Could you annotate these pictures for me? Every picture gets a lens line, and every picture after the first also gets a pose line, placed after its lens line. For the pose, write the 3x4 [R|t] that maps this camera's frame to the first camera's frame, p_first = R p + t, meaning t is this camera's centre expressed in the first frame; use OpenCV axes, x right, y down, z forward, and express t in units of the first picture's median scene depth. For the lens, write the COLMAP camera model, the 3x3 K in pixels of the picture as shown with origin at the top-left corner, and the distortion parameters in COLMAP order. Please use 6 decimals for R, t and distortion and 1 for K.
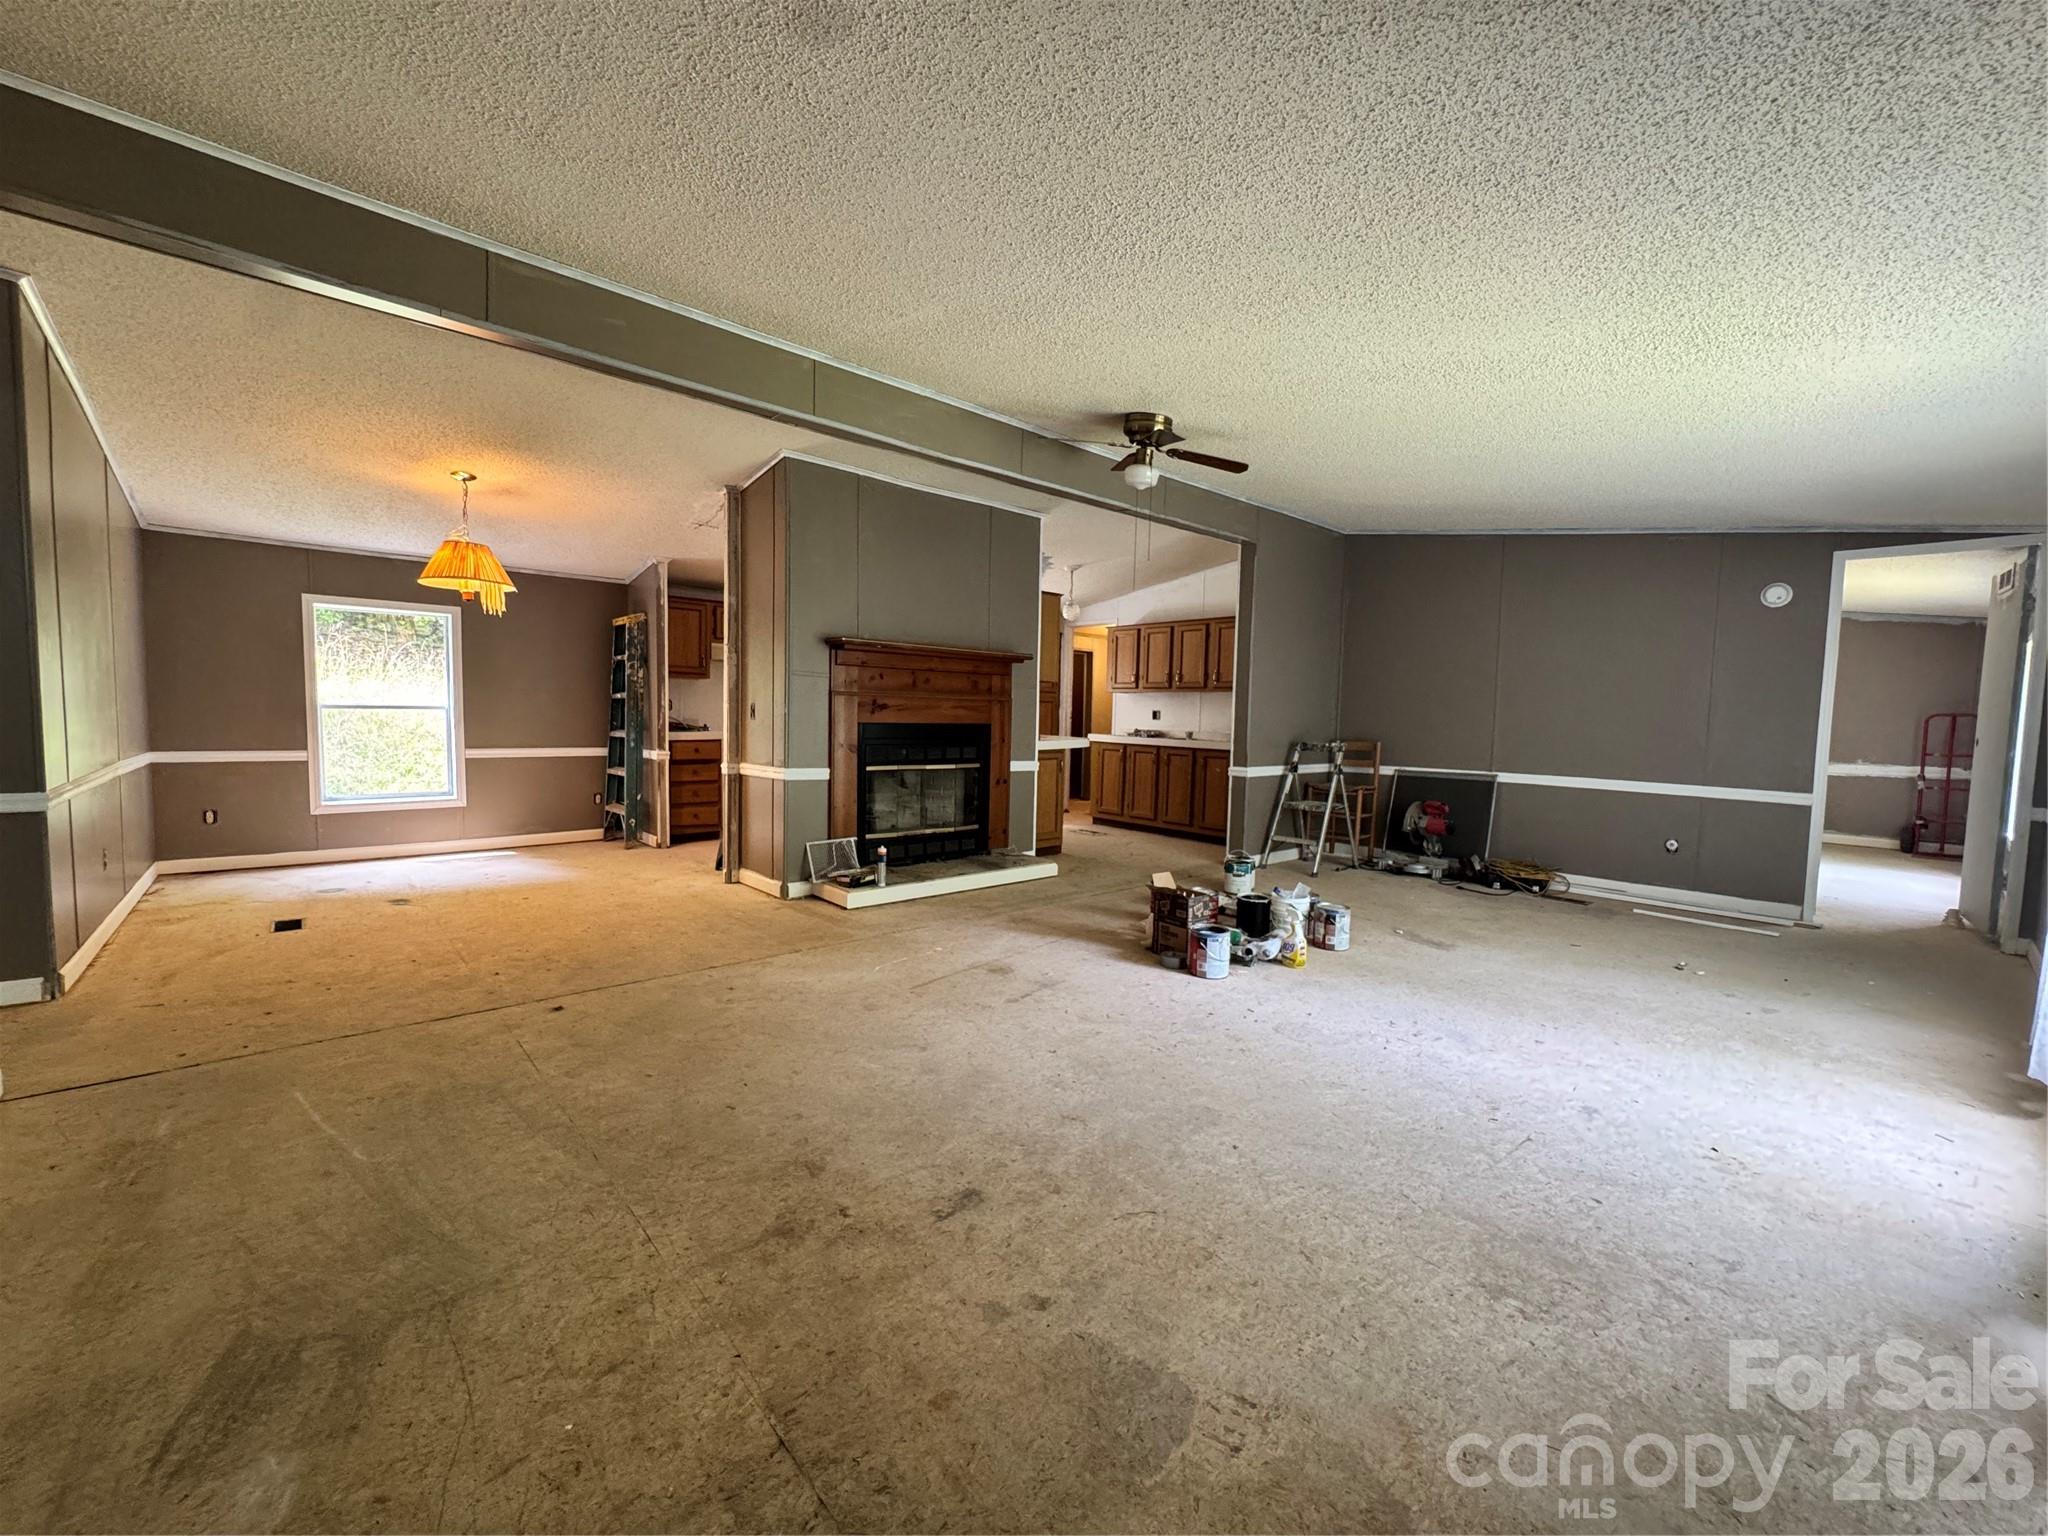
lens RADIAL K [[819.8, 0, 1022.5], [0, 819.8, 772.4], [0, 0, 1]] dist [-0.003039, -0.000100]
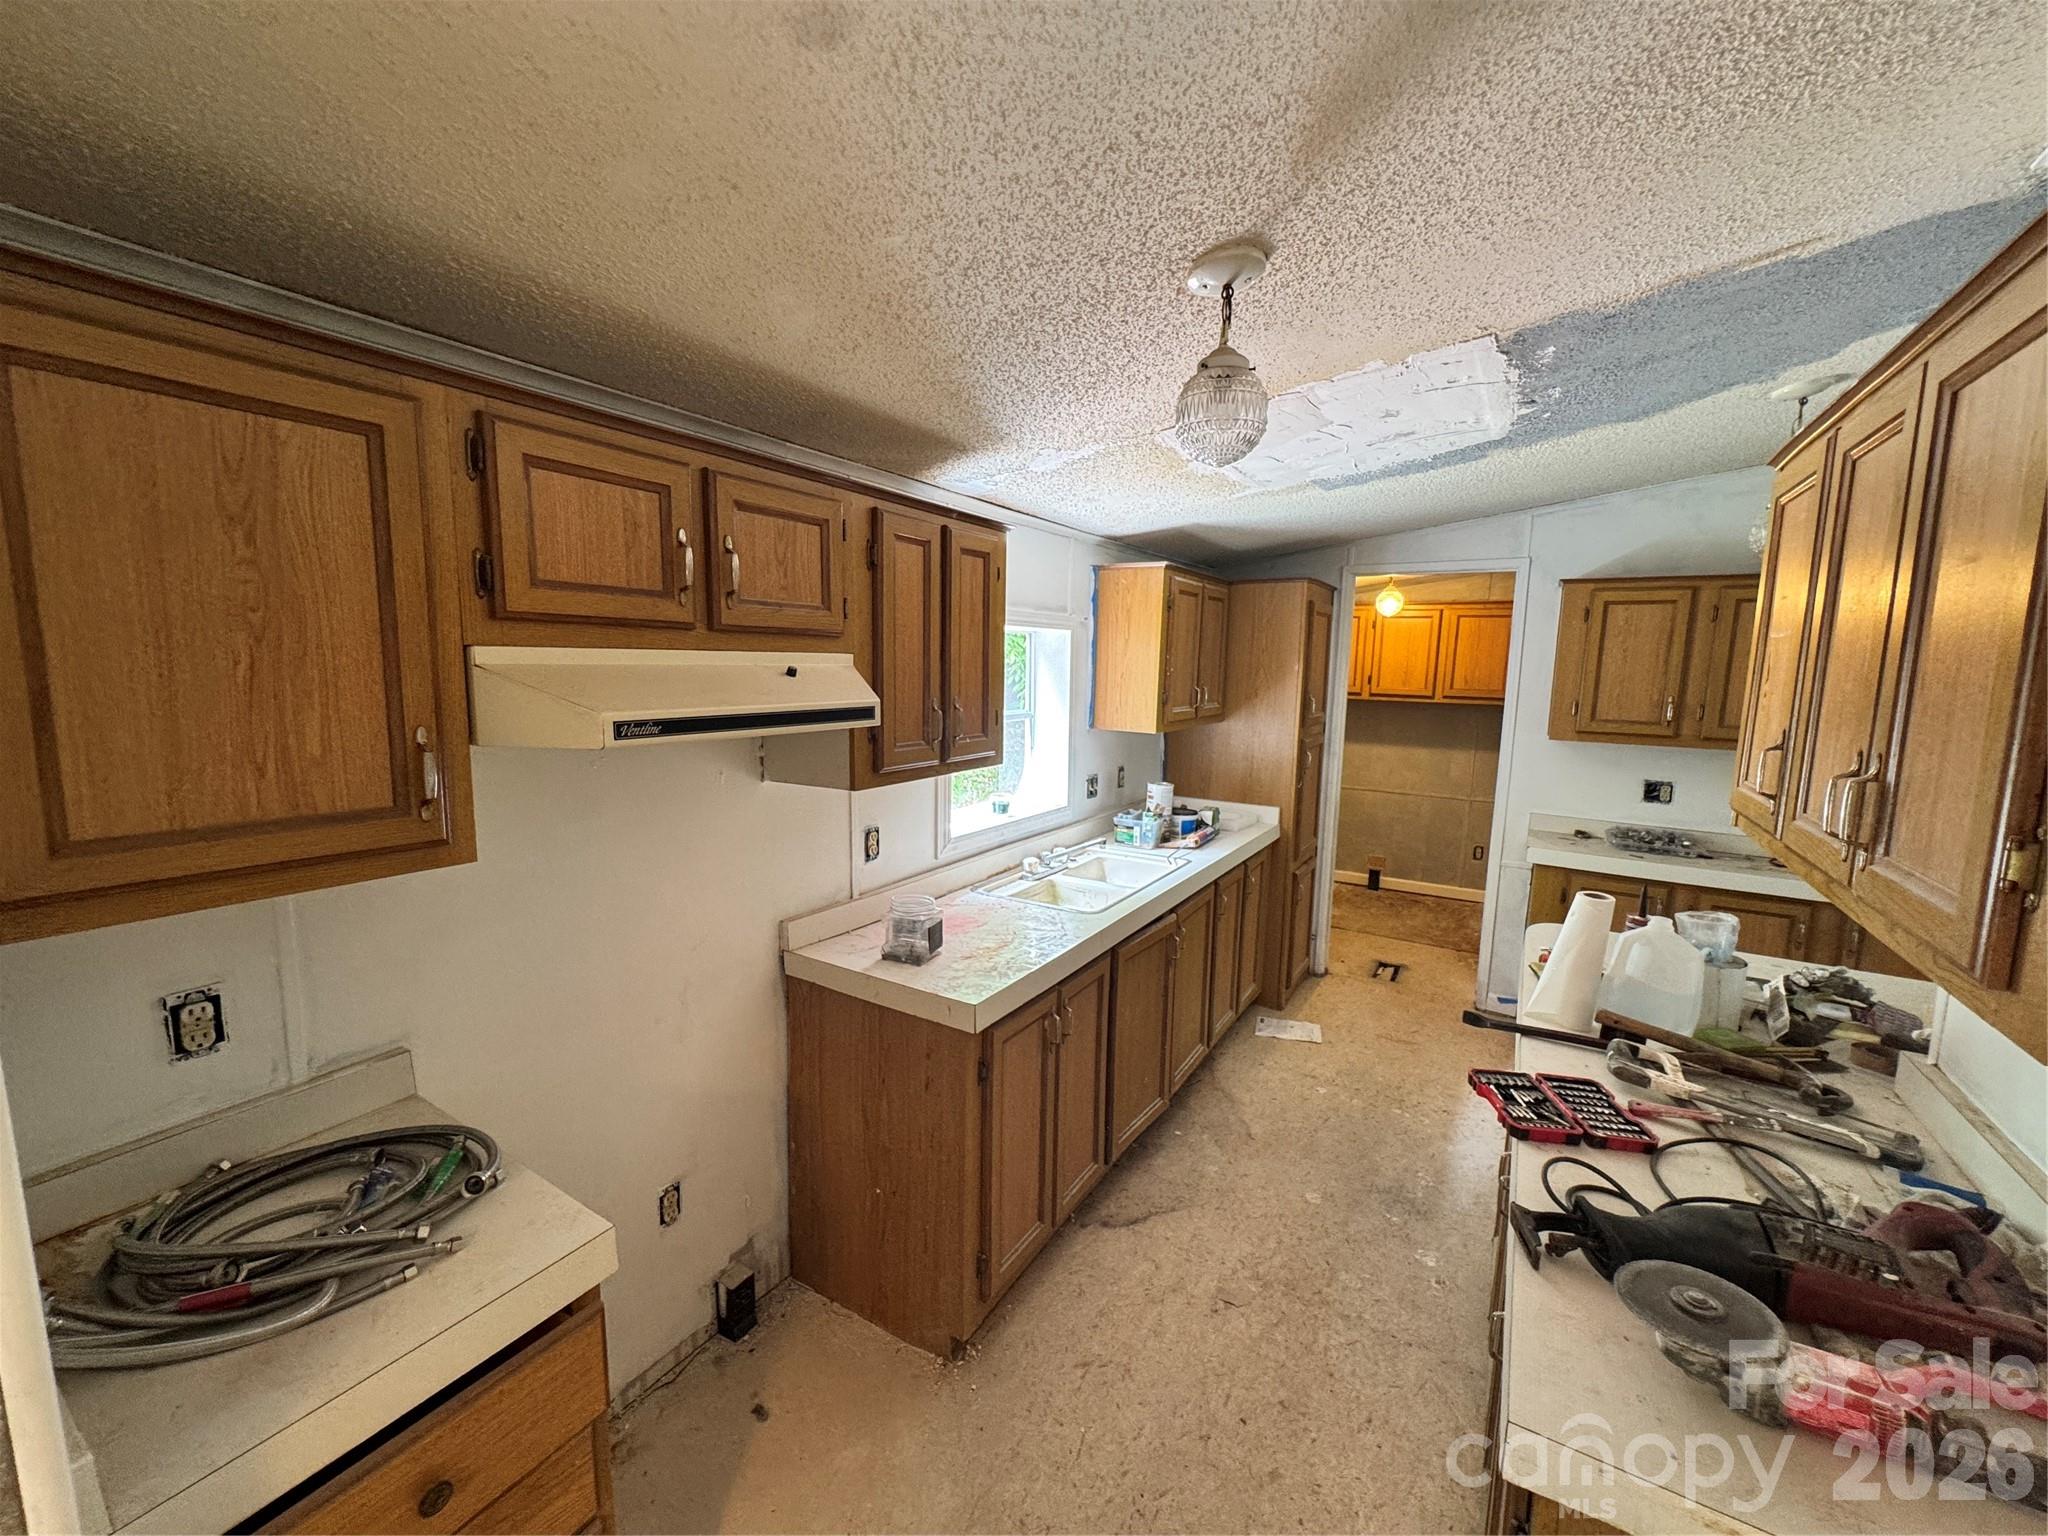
lens RADIAL K [[819.8, 0, 1022.5], [0, 819.8, 772.4], [0, 0, 1]] dist [-0.003039, -0.000100]
pose [[0.960130, -0.045202, 0.275877, -0.431332], [0.025642, 0.996921, 0.074106, -0.191495], [-0.278377, -0.064077, 0.958332, 1.094546]]
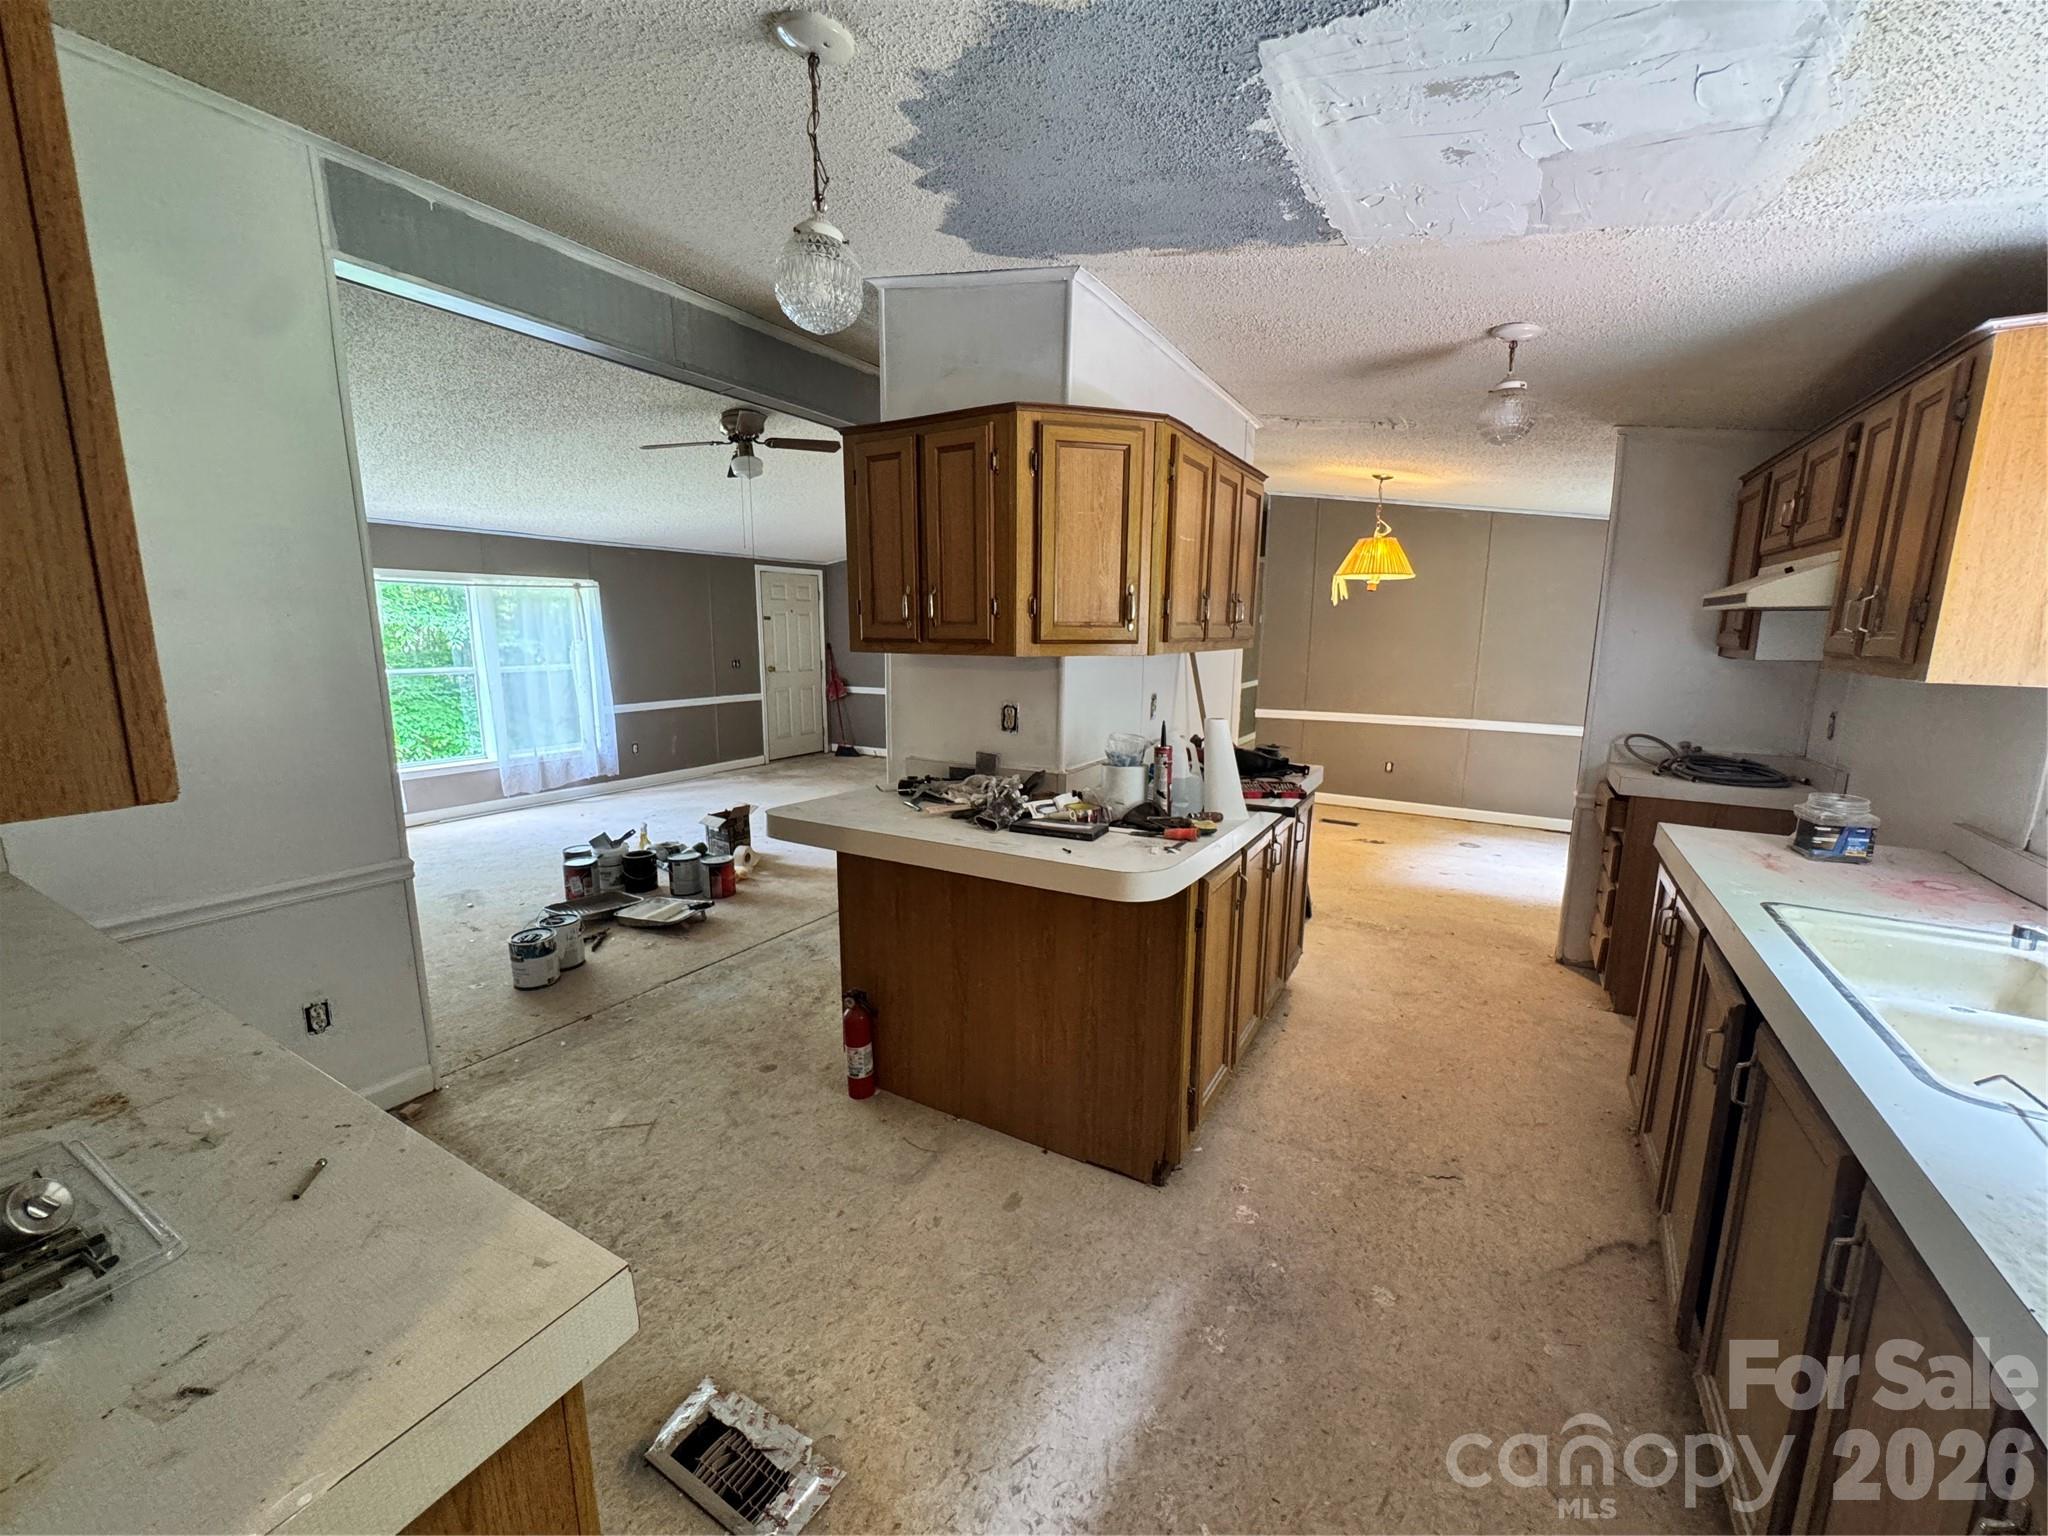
lens RADIAL K [[819.8, 0, 1022.5], [0, 819.8, 772.4], [0, 0, 1]] dist [-0.003039, -0.000100]
pose [[-0.952112, 0.024015, -0.304804, 0.106253], [-0.051277, 0.970249, 0.236618, -0.185829], [0.301418, 0.240917, -0.922554, 1.721060]]
